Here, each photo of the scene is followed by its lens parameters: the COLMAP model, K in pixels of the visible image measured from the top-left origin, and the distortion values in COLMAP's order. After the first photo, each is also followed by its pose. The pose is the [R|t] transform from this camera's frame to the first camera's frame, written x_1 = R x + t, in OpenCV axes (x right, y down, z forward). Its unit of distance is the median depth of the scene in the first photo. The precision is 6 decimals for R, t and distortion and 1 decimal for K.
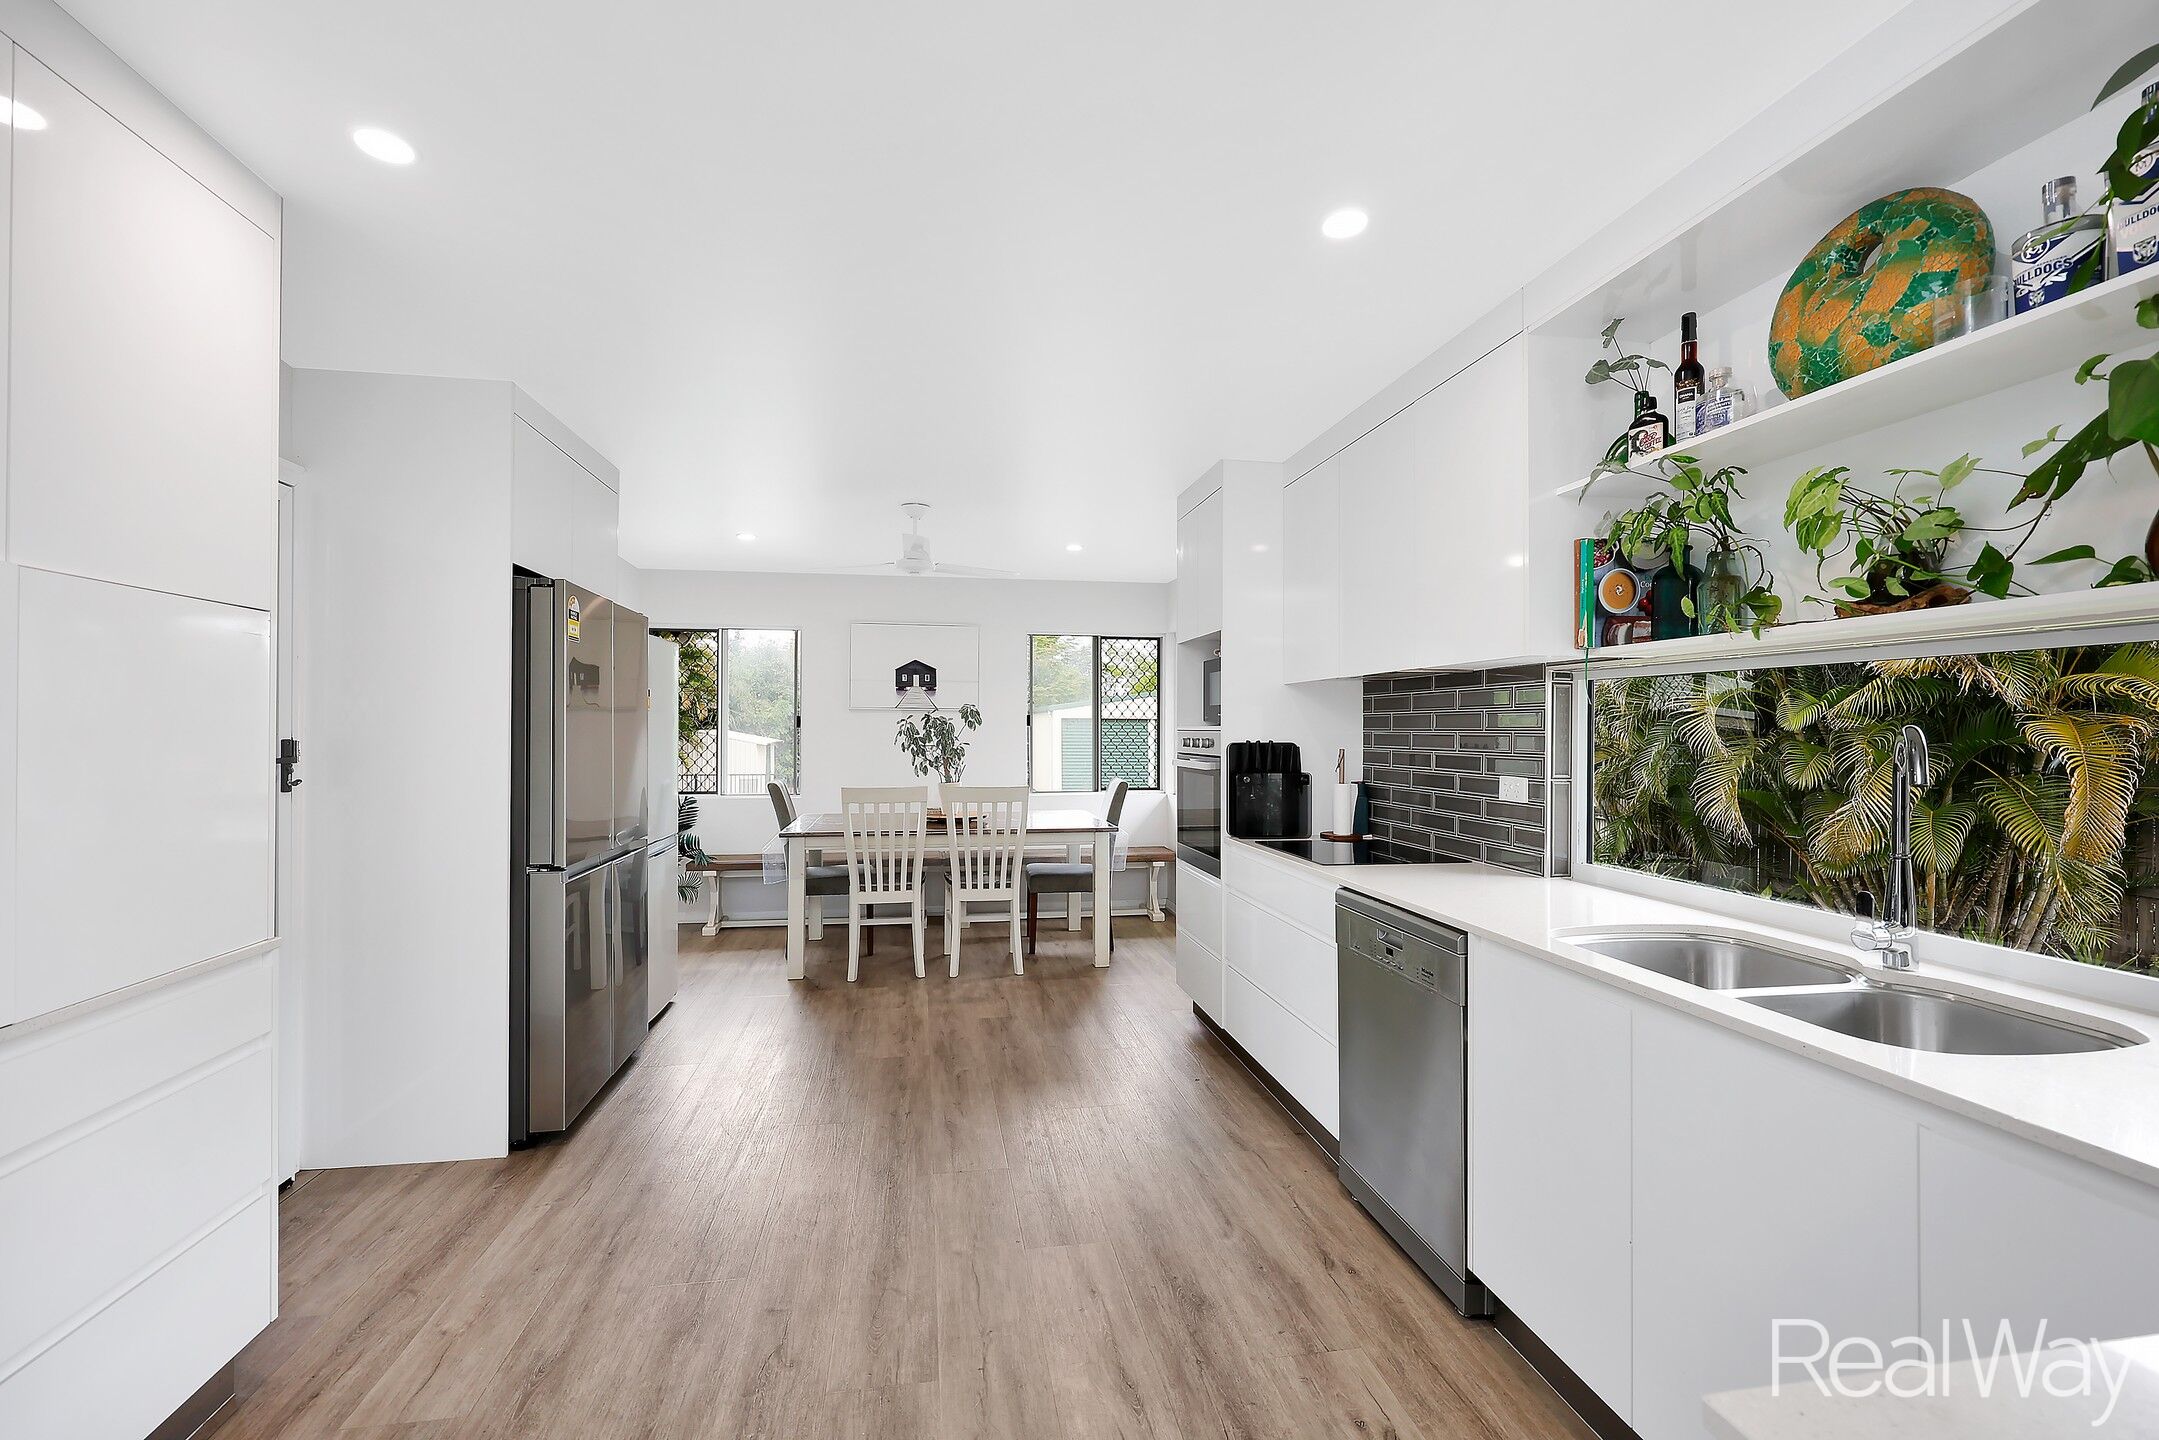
lens RADIAL K [[865.1, 0, 1065.5], [0, 865.1, 723.0], [0, 0, 1]] dist [-0.002462, -0.000194]
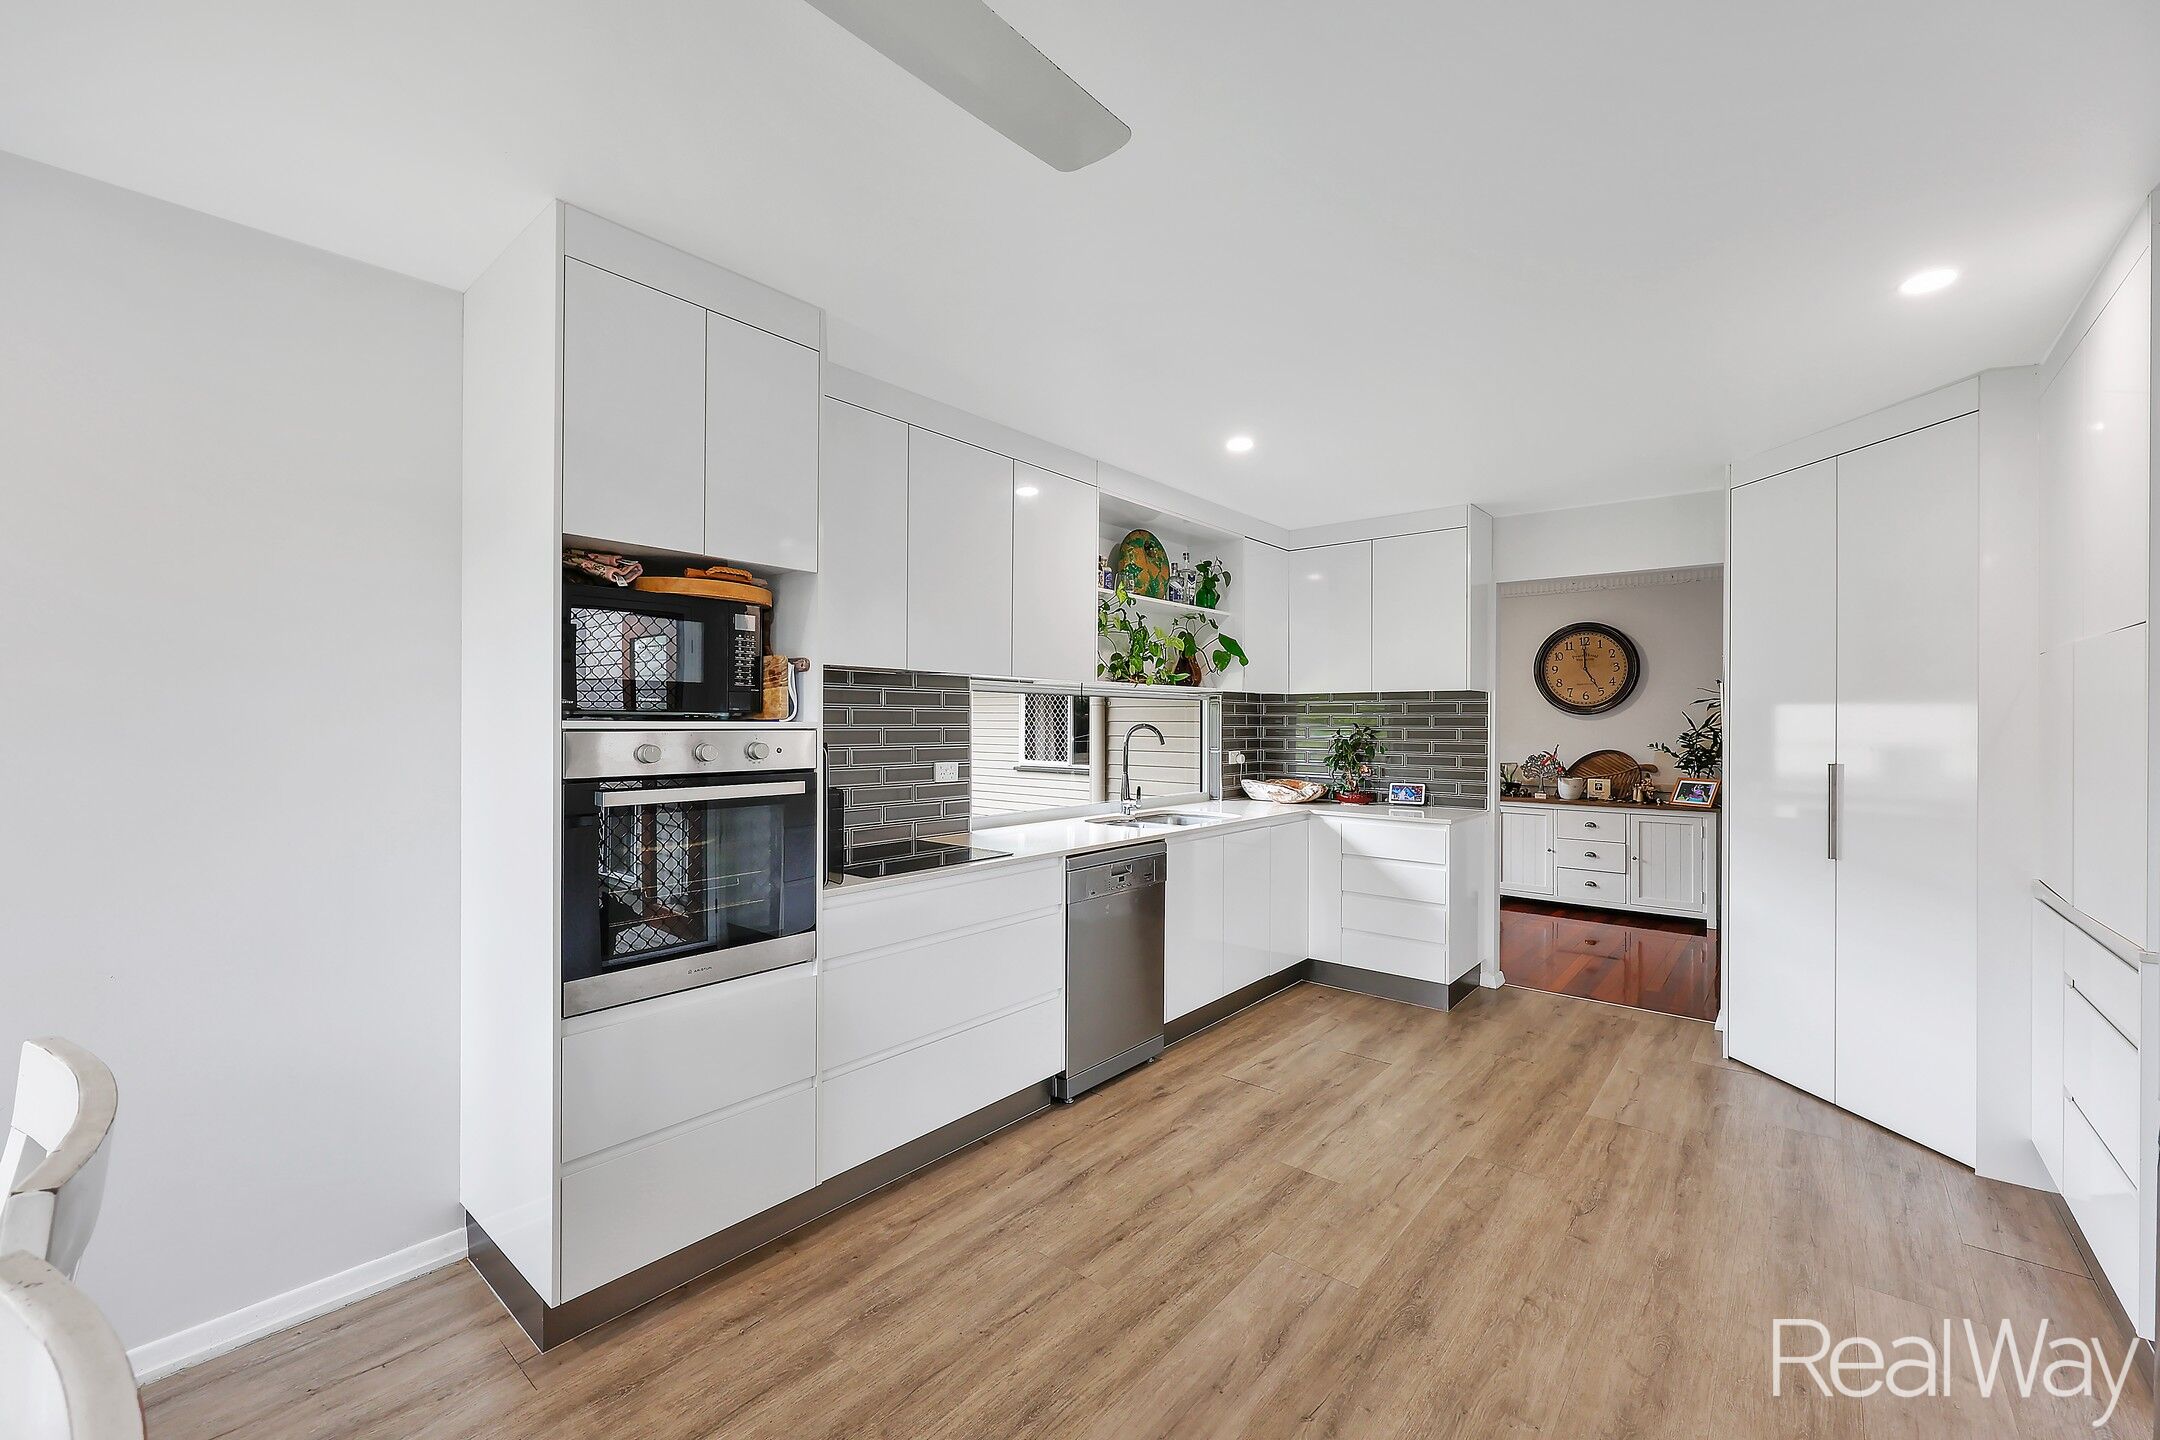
lens RADIAL K [[865.5, 0, 1069.4], [0, 865.5, 724.3], [0, 0, 1]] dist [-0.002462, -0.000194]
pose [[-0.636997, -0.005675, 0.770845, -0.701446], [-0.011764, 0.999928, -0.002359, 0.007804], [-0.770777, -0.010571, -0.637018, 2.023711]]
